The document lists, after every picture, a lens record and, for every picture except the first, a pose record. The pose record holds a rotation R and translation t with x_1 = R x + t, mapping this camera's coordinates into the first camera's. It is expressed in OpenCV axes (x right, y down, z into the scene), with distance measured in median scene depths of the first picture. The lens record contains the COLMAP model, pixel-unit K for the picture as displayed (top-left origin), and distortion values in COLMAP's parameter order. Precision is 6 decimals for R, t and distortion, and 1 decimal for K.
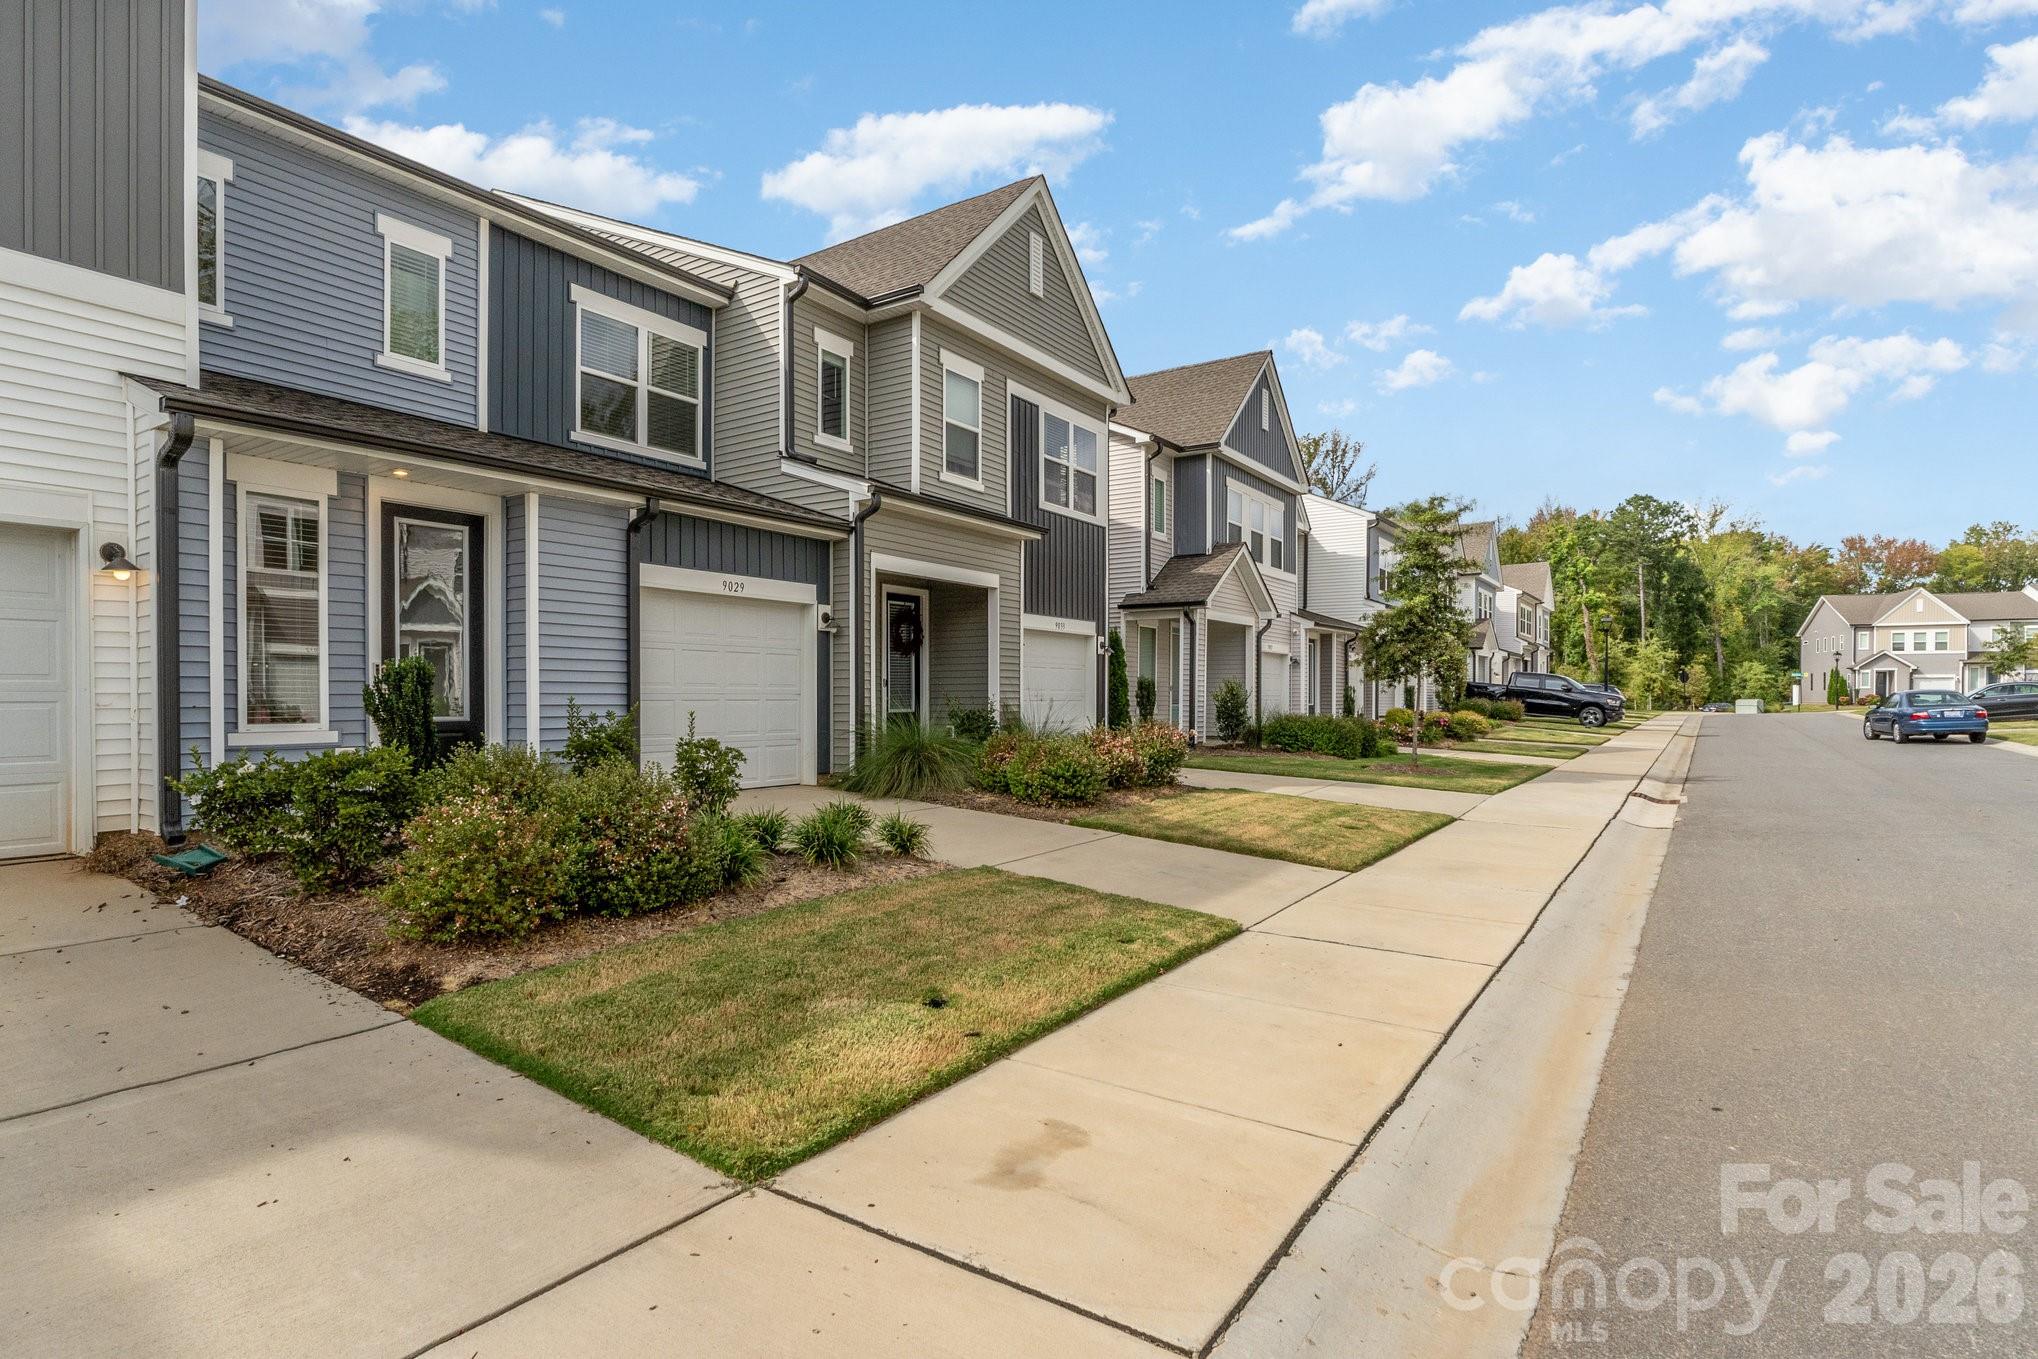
lens RADIAL K [[1038.6, 0, 1014.1], [0, 1038.6, 691.1], [0, 0, 1]] dist [0.003438, -0.000287]
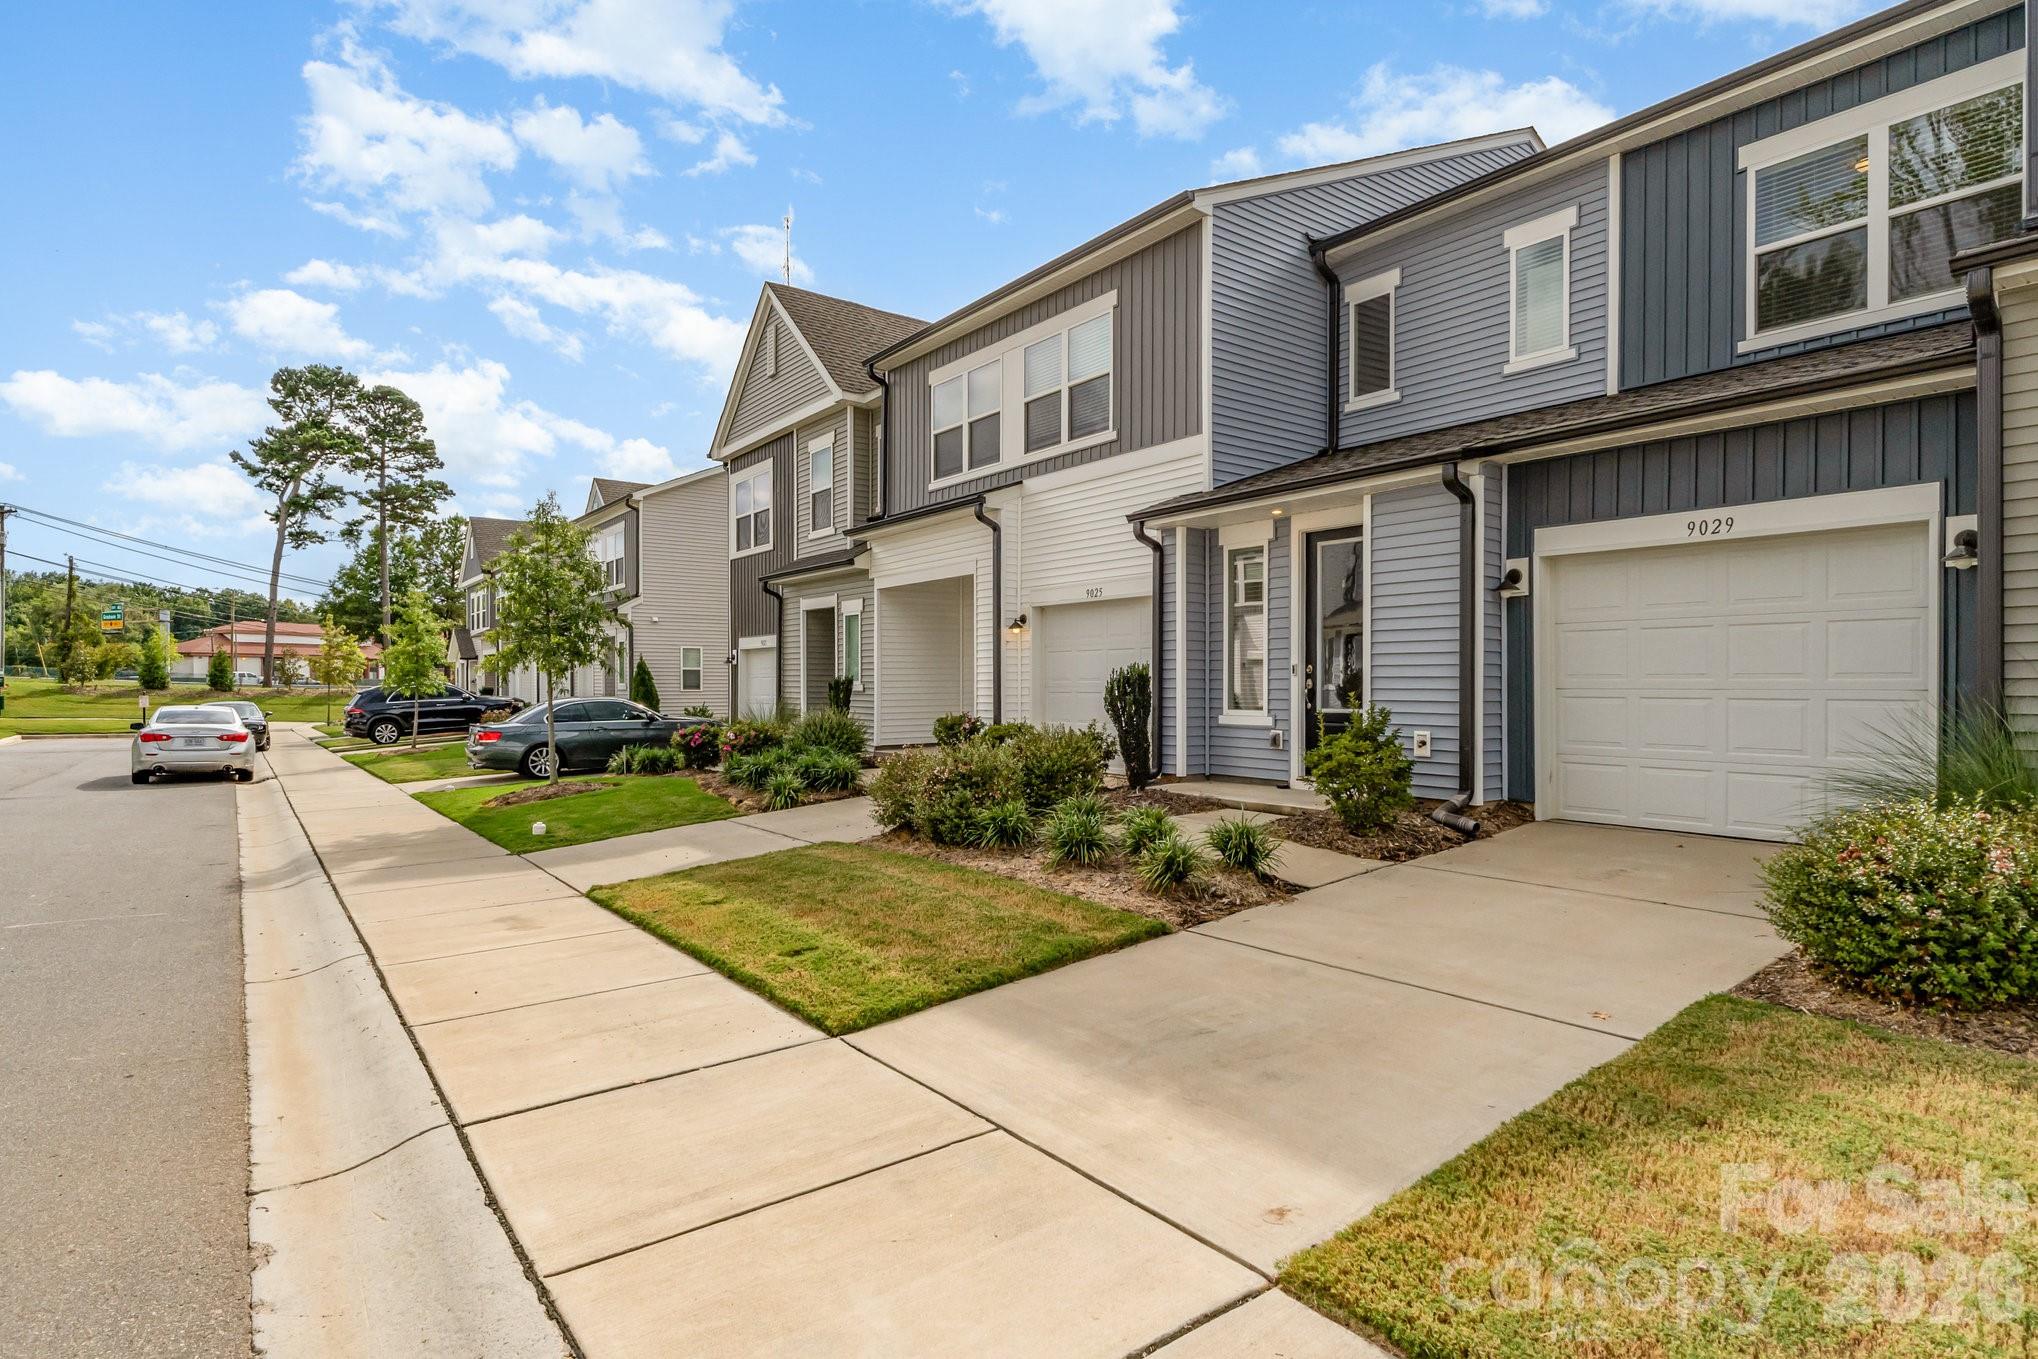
lens RADIAL K [[1038.6, 0, 1015.0], [0, 1038.6, 684.5], [0, 0, 1]] dist [0.003438, -0.000287]
pose [[-0.315636, 0.002702, -0.948876, 0.509444], [0.007971, 0.999968, 0.000195, -0.003707], [0.948847, -0.007502, -0.315648, 0.802422]]
